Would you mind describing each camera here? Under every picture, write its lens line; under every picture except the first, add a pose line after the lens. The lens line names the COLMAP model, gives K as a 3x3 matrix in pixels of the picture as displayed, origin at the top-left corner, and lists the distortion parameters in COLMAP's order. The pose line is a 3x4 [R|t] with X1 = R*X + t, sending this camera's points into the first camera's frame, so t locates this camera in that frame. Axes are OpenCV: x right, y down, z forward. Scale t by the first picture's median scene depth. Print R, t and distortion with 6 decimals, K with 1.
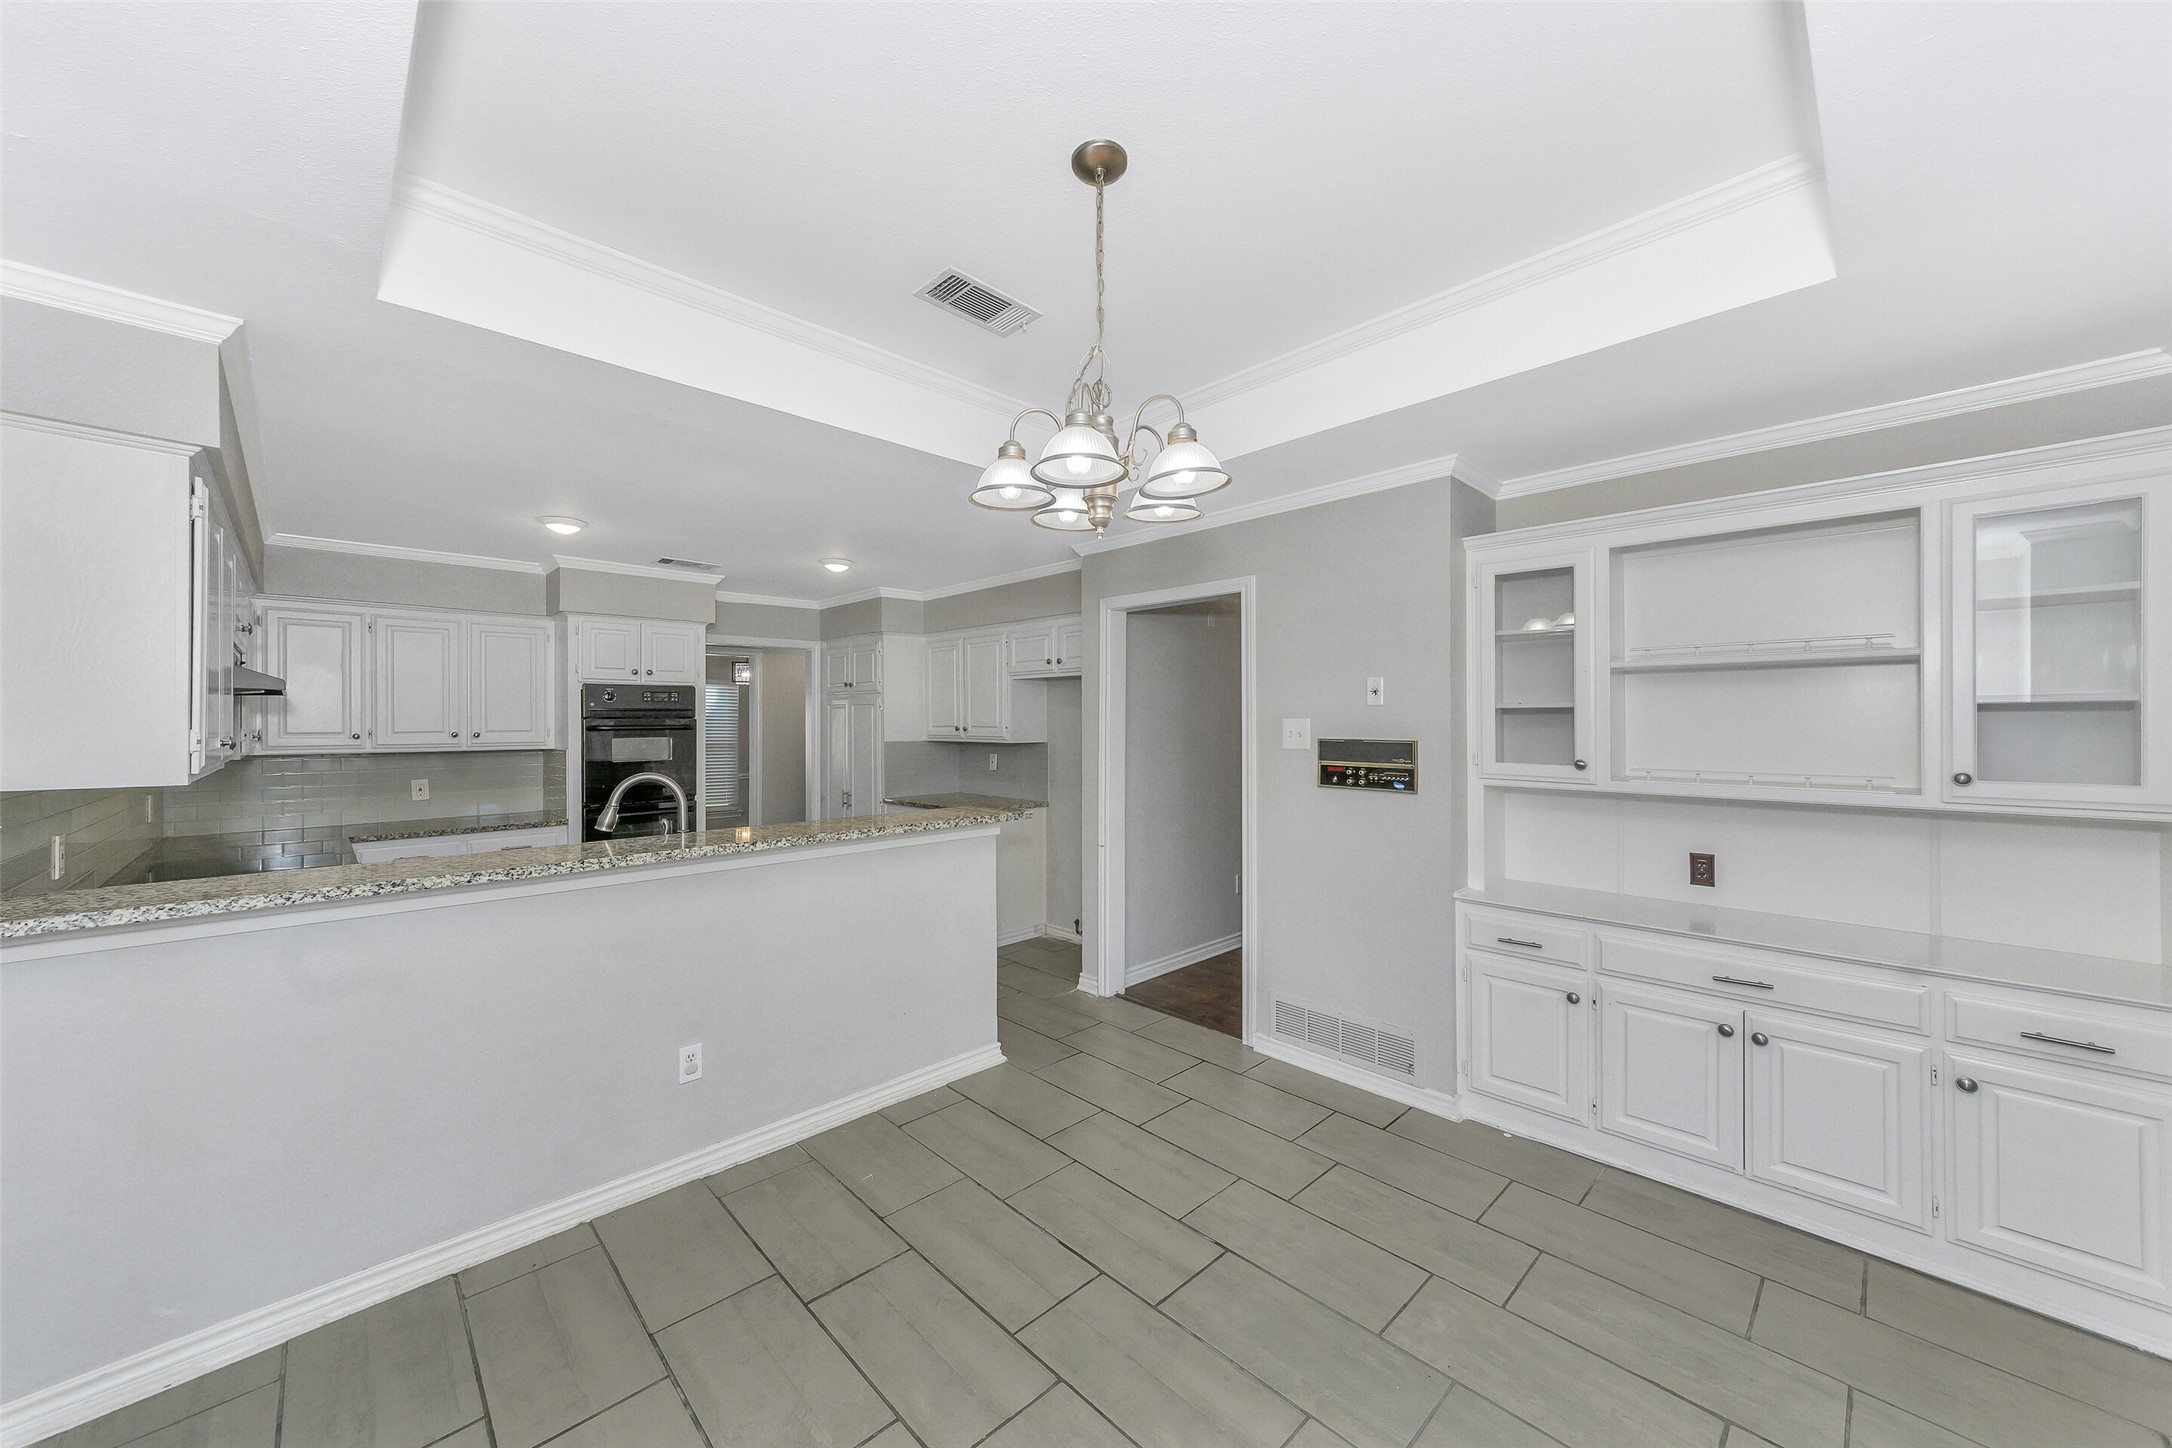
lens RADIAL K [[791.5, 0, 1086.0], [0, 791.5, 724.0], [0, 0, 1]] dist [0.006496, -0.000166]
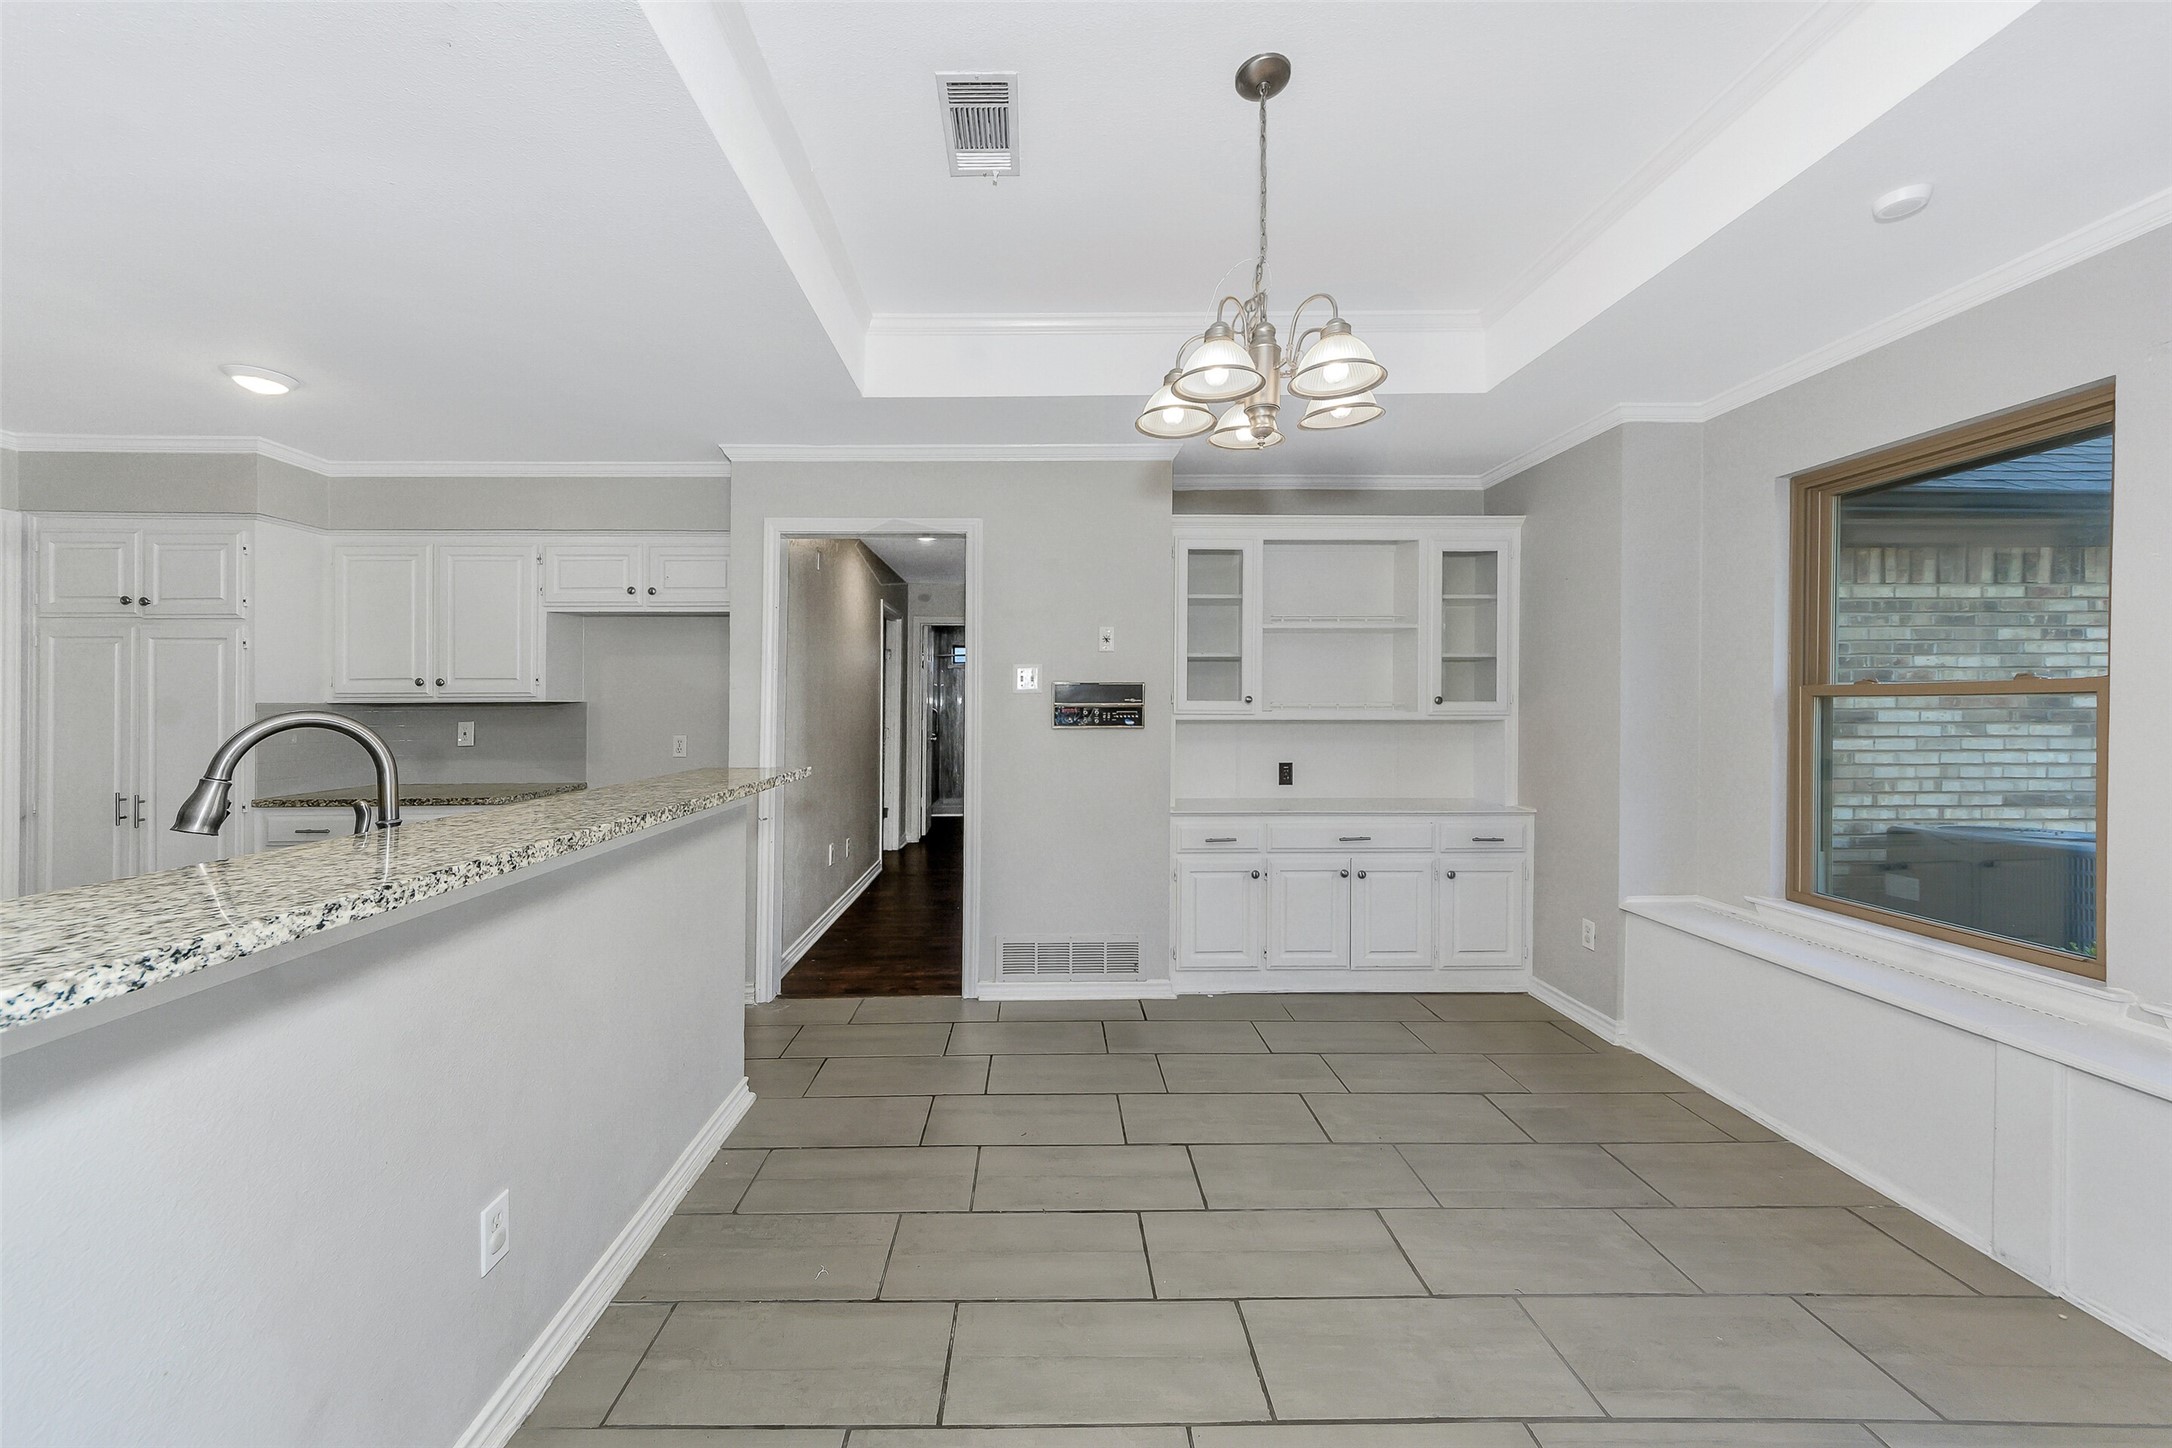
lens RADIAL K [[817.8, 0, 1044.2], [0, 817.8, 712.5], [0, 0, 1]] dist [0.020038, 0.000187]
pose [[0.692485, -0.009916, 0.721364, -0.561987], [0.007816, 0.999950, 0.006242, 0.058011], [-0.721390, 0.001316, 0.692528, 0.283771]]
